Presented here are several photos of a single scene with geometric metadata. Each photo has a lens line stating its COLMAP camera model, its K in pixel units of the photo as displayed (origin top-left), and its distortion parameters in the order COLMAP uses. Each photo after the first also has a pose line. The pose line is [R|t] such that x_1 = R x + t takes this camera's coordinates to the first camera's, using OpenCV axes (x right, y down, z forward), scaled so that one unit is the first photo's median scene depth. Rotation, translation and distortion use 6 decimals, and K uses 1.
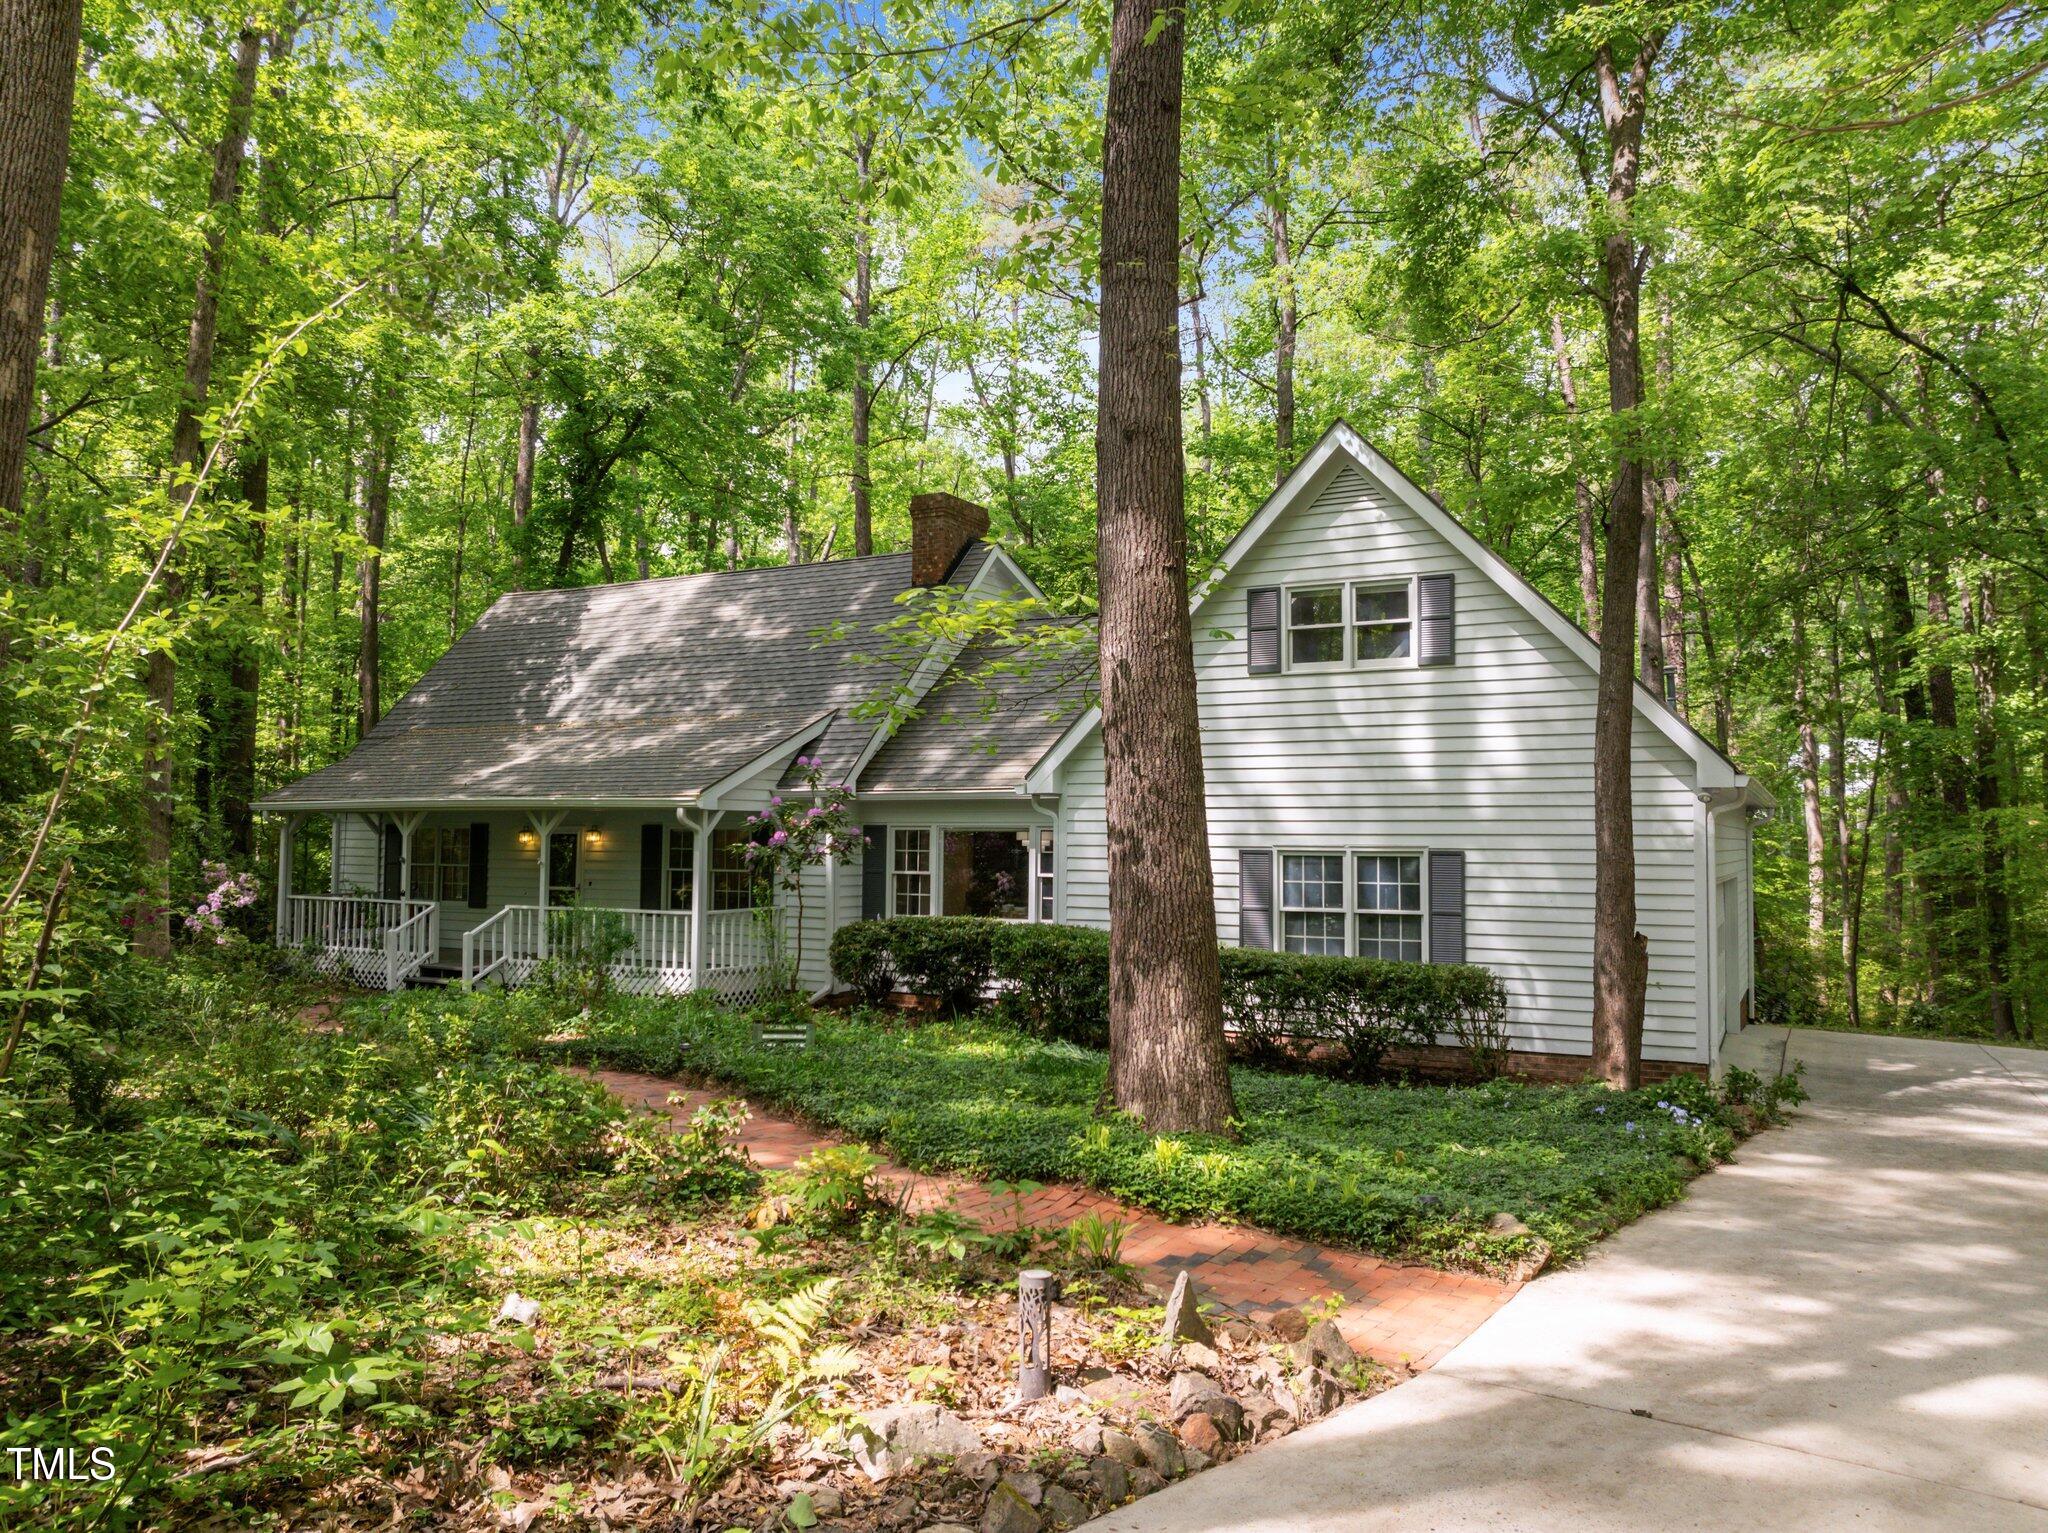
lens RADIAL K [[1445.6, 0, 1010.2], [0, 1445.6, 762.9], [0, 0, 1]] dist [-0.032127, -0.012283]
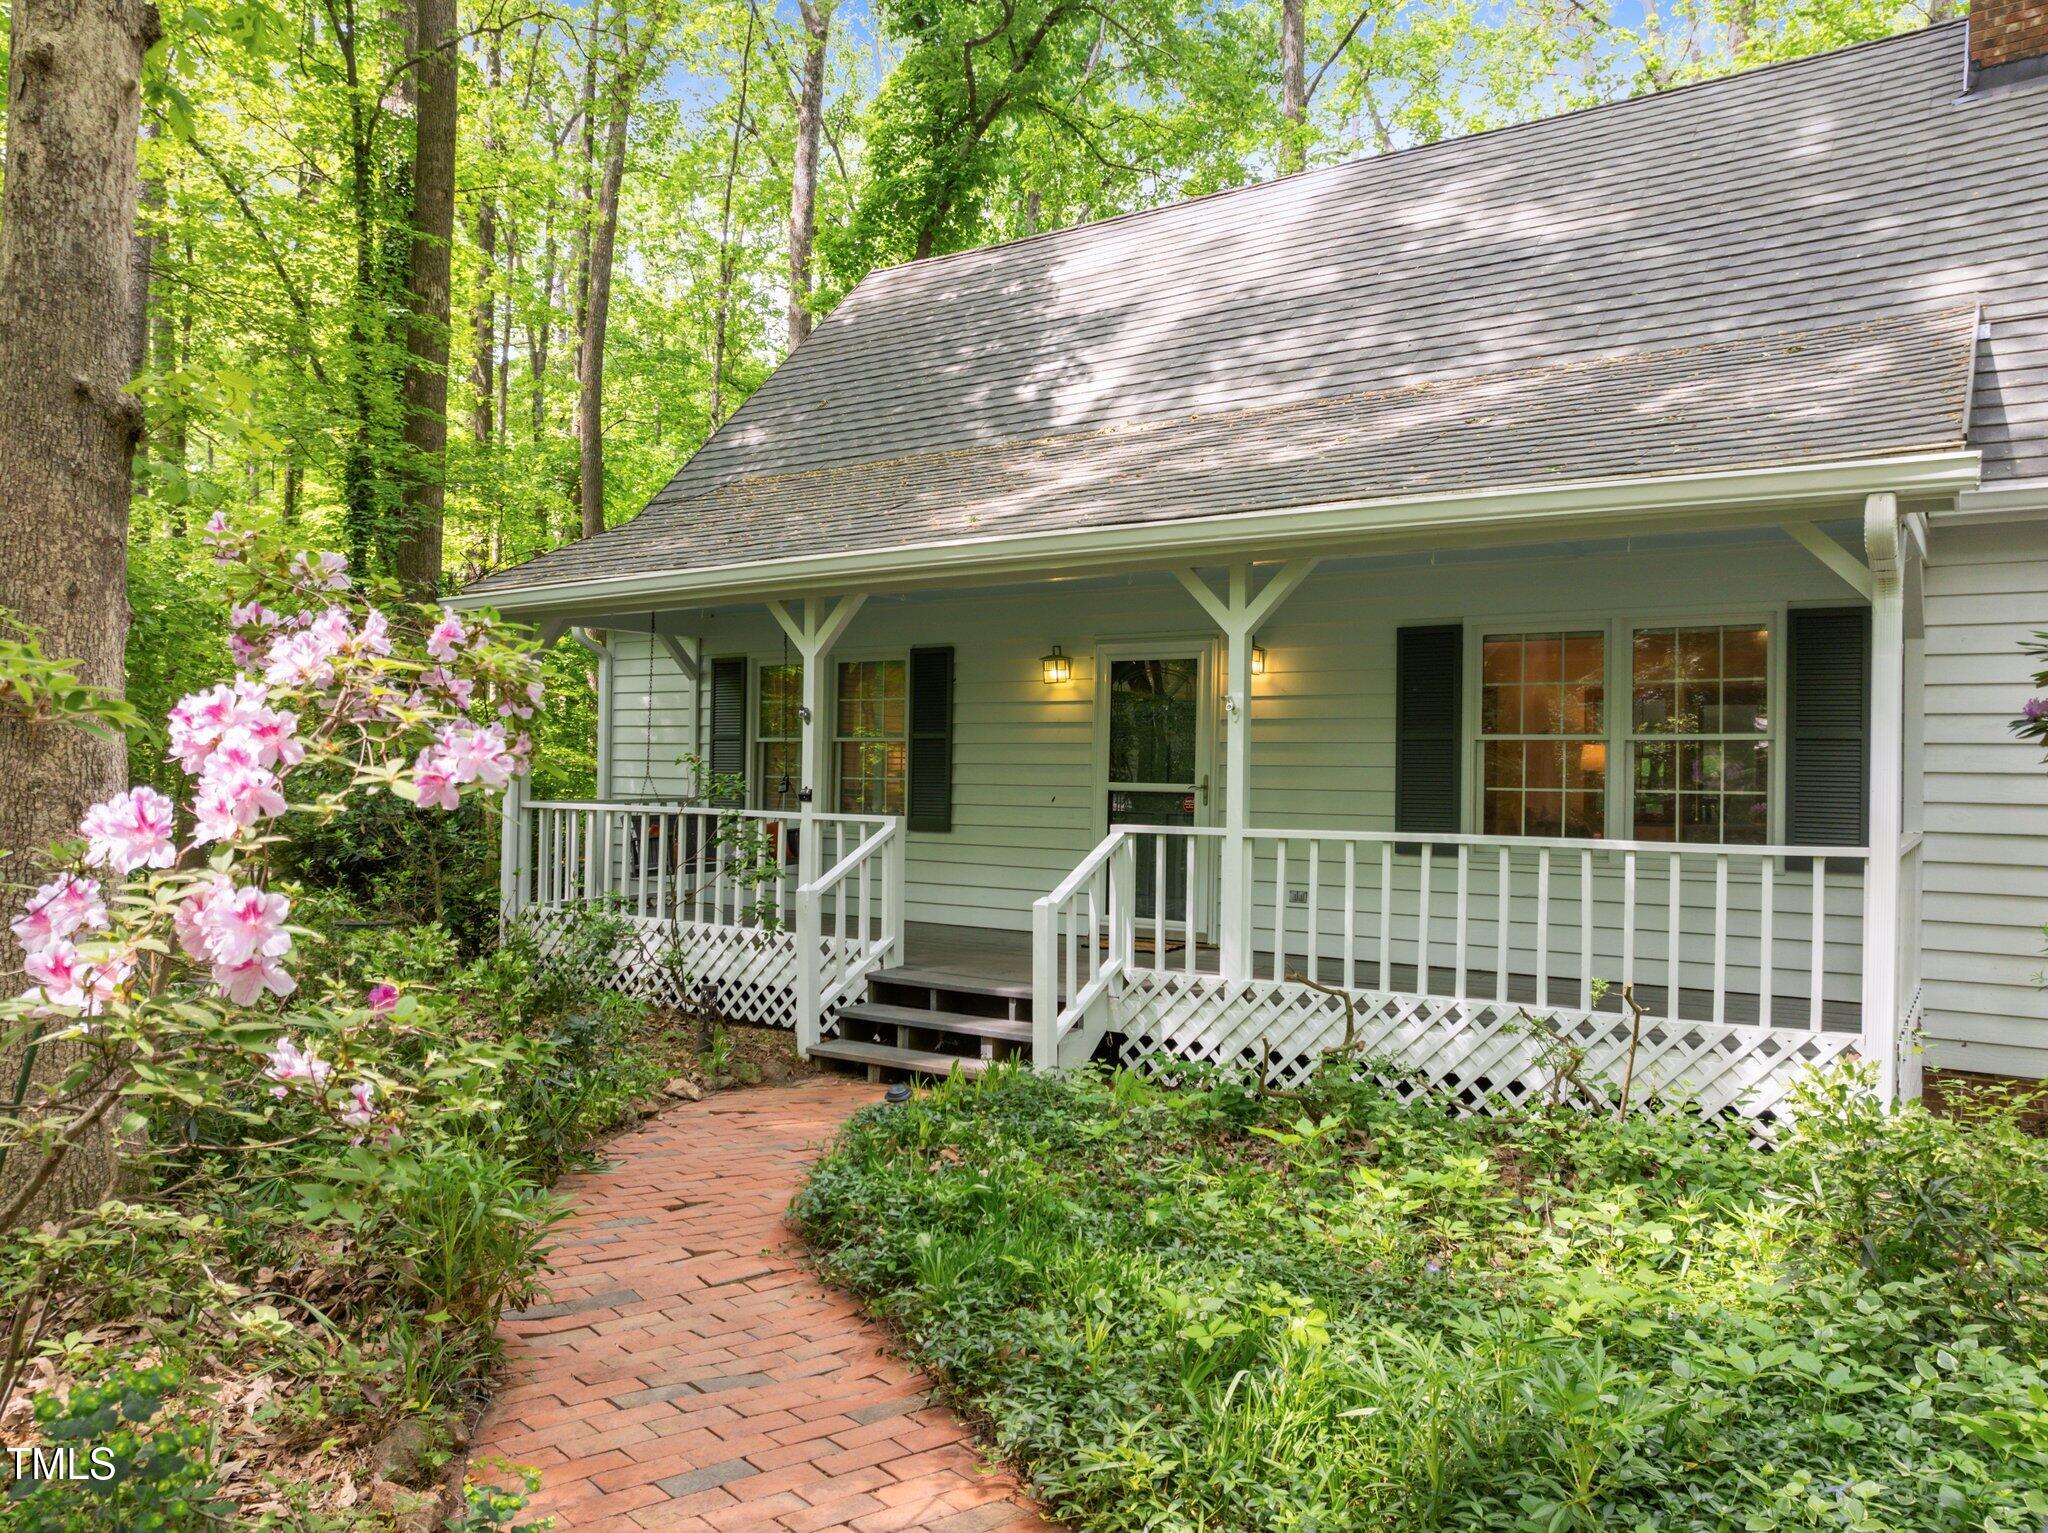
lens RADIAL K [[1431.5, 0, 1041.4], [0, 1431.5, 768.5], [0, 0, 1]] dist [-0.034794, -0.009827]
pose [[0.996726, 0.006690, -0.080578, -0.399565], [-0.002459, 0.998618, 0.052499, 0.075865], [0.080818, -0.052129, 0.995365, 0.738828]]
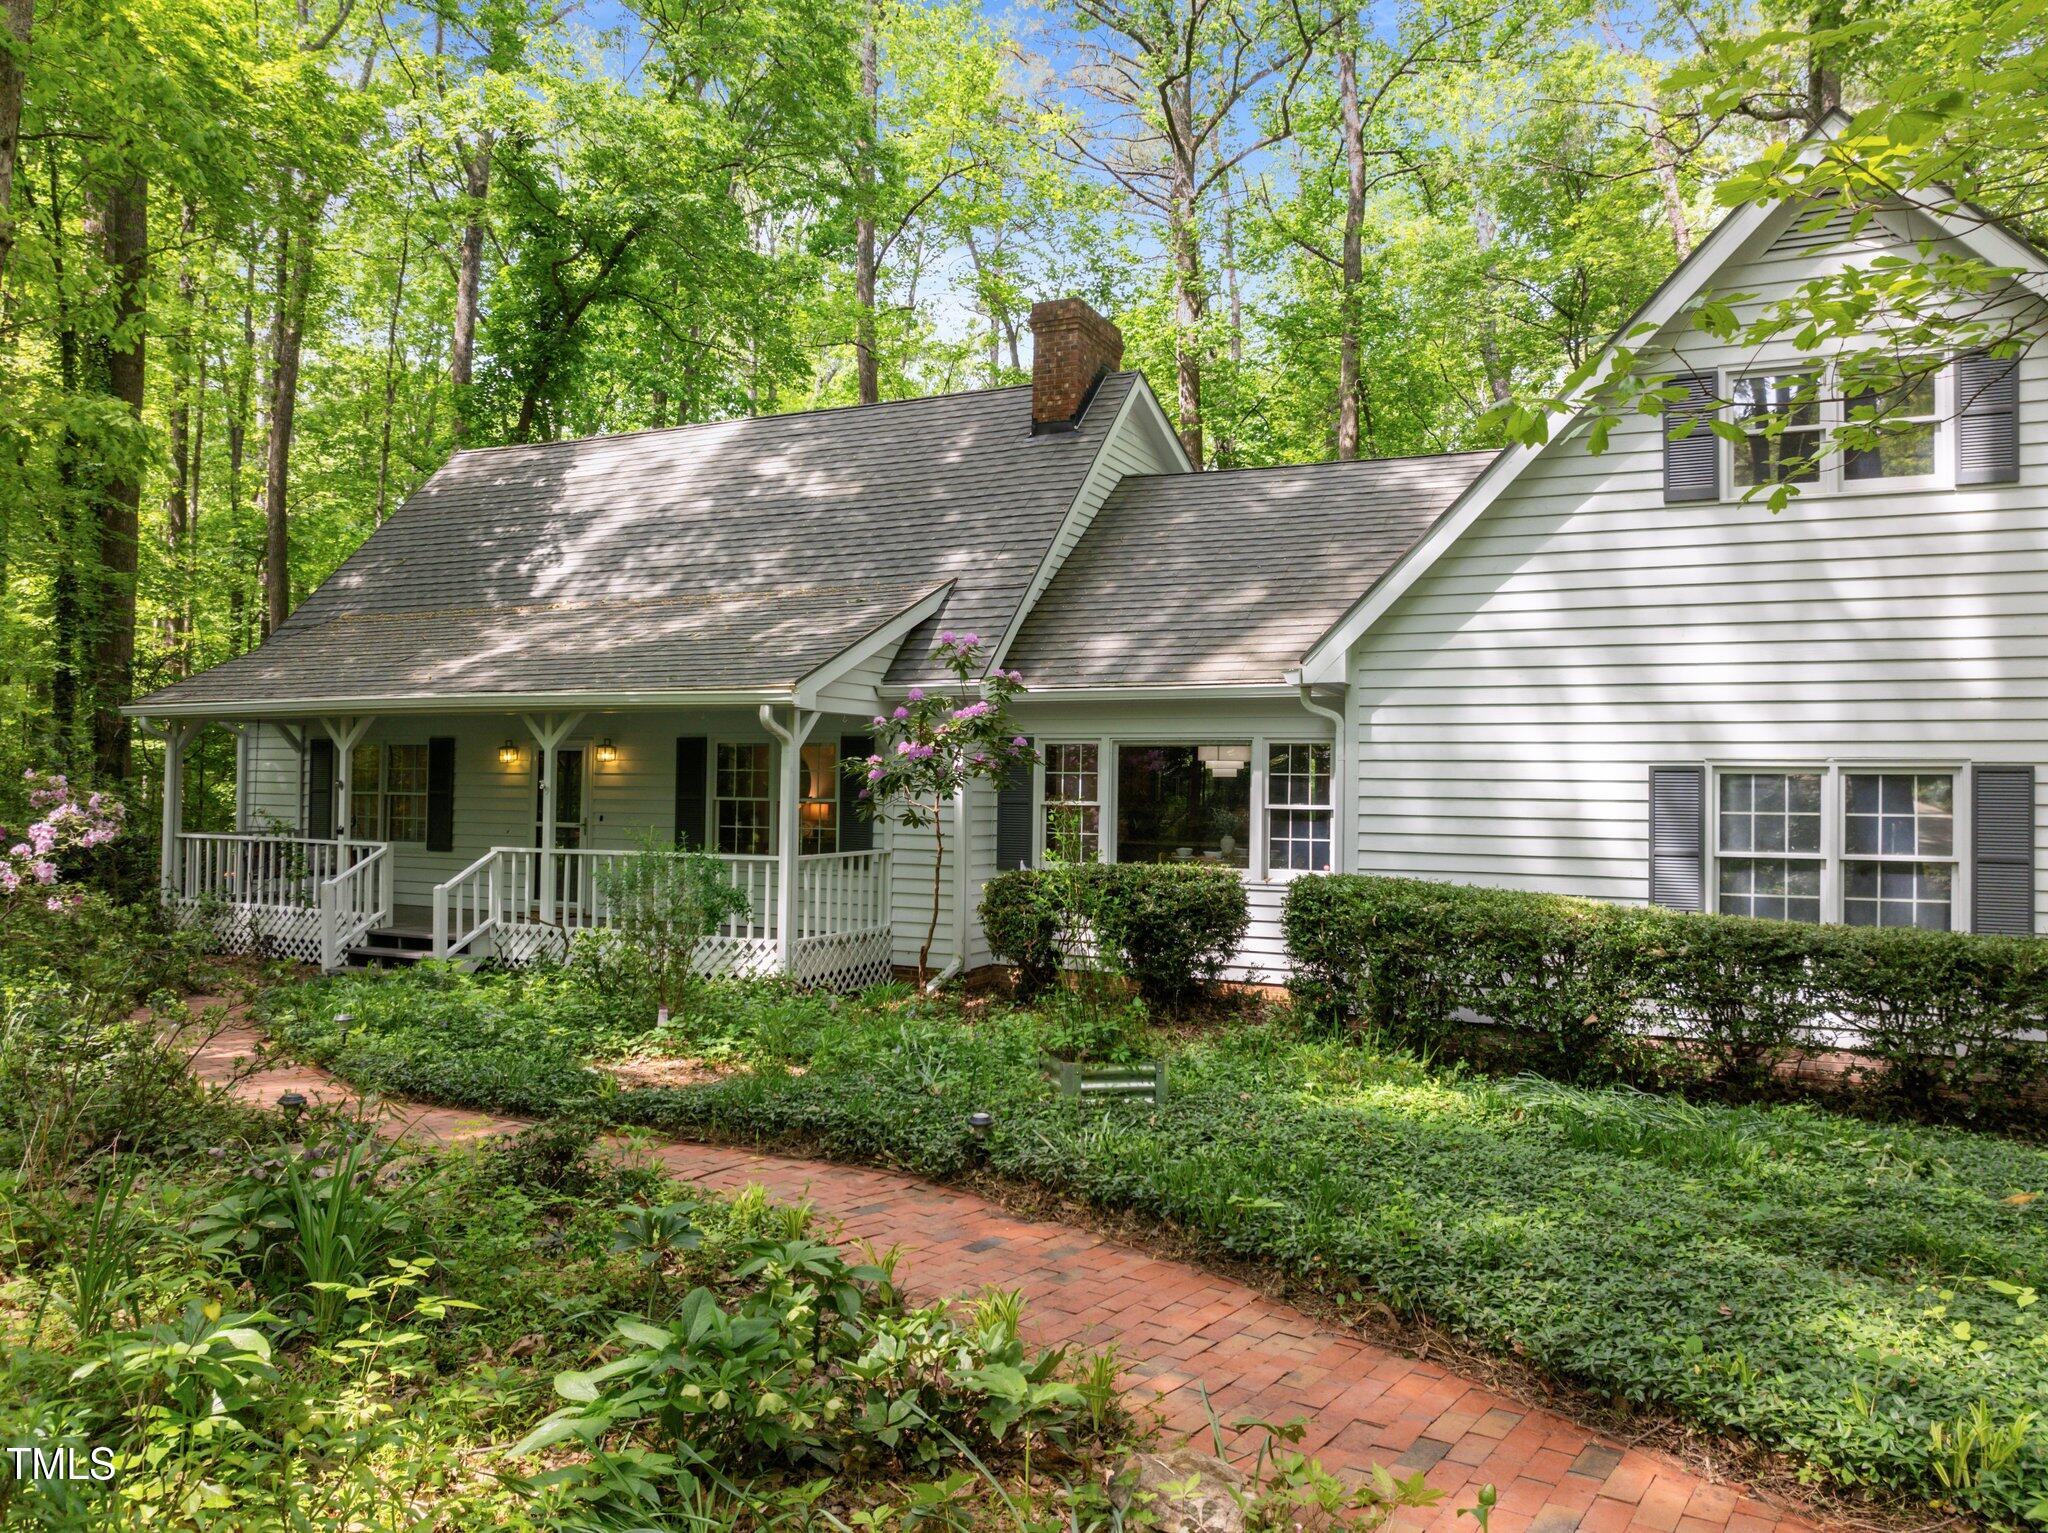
lens RADIAL K [[1438.7, 0, 1014.7], [0, 1438.7, 764.7], [0, 0, 1]] dist [-0.043049, 0.010057]
pose [[0.997915, 0.006370, 0.064223, -0.163281], [-0.008779, 0.999266, 0.037301, 0.034822], [-0.063938, -0.037787, 0.997238, 0.330963]]
